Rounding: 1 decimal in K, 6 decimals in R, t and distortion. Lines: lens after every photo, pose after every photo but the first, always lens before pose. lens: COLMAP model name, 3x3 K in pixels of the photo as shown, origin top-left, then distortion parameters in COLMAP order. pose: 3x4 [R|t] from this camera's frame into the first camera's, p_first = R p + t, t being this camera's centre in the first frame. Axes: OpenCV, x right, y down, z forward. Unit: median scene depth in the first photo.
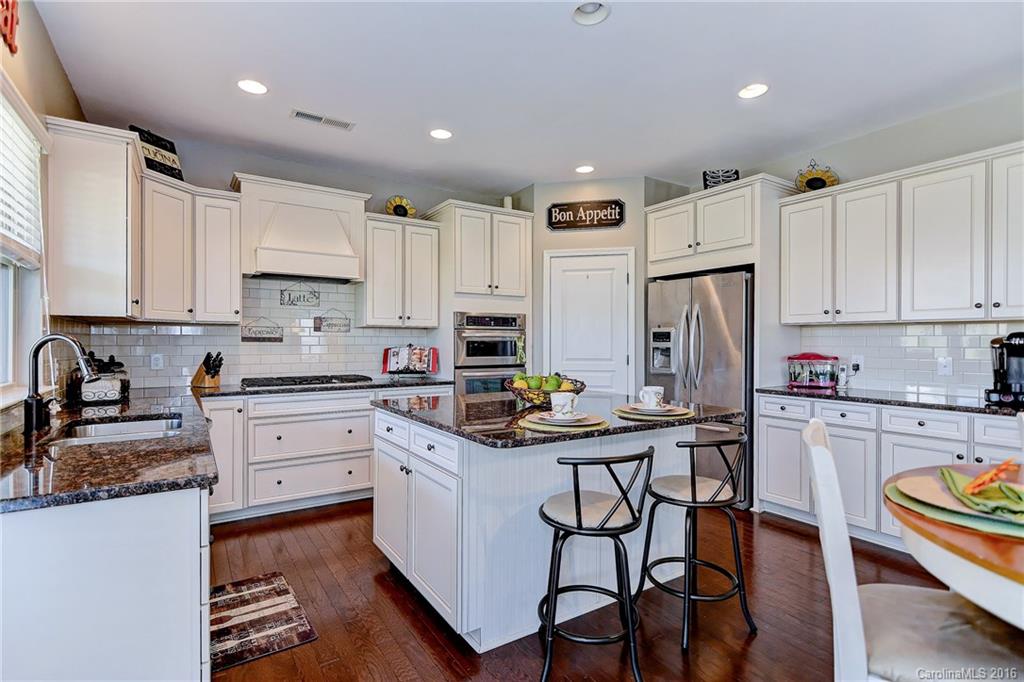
lens RADIAL K [[497.3, 0, 513.8], [0, 497.3, 343.1], [0, 0, 1]] dist [0.001679, 0.000739]
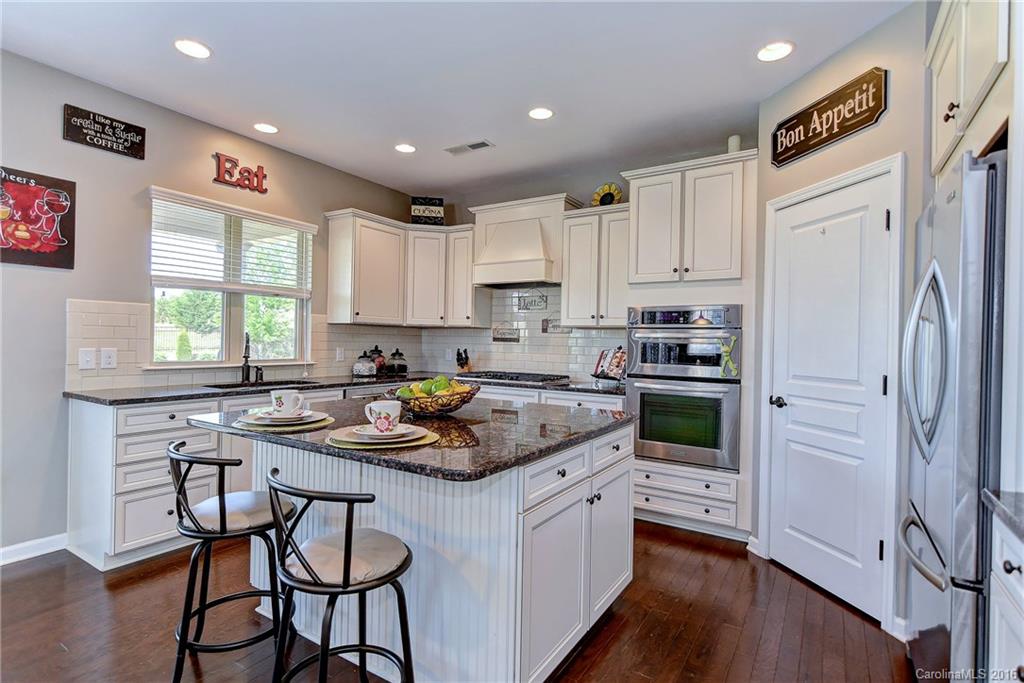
lens RADIAL K [[506.9, 0, 508.1], [0, 506.9, 342.6], [0, 0, 1]] dist [0.001022, -0.000442]
pose [[0.410568, 0.008636, -0.911789, 0.583498], [-0.020902, 0.999782, 0.000058, -0.000959], [0.911590, 0.019035, 0.410659, 0.494945]]
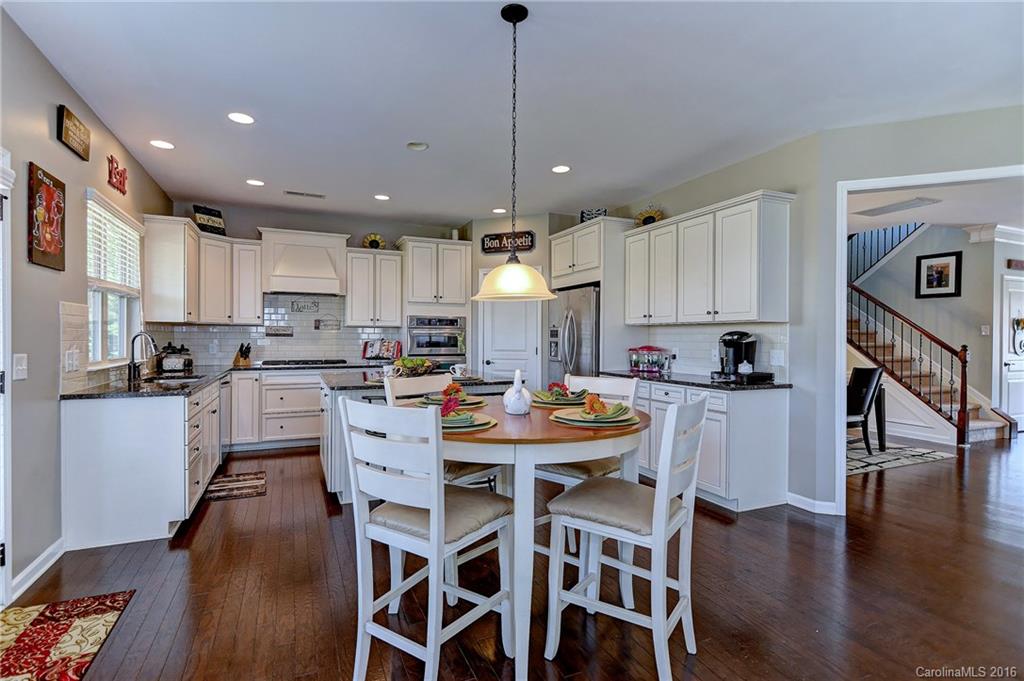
lens RADIAL K [[497.5, 0, 512.0], [0, 497.5, 340.5], [0, 0, 1]] dist [0.008004, -0.000132]
pose [[0.986643, 0.004147, -0.162843, 0.416744], [-0.003659, 0.999988, 0.003295, 0.001528], [0.162855, -0.002656, 0.986646, -0.354168]]
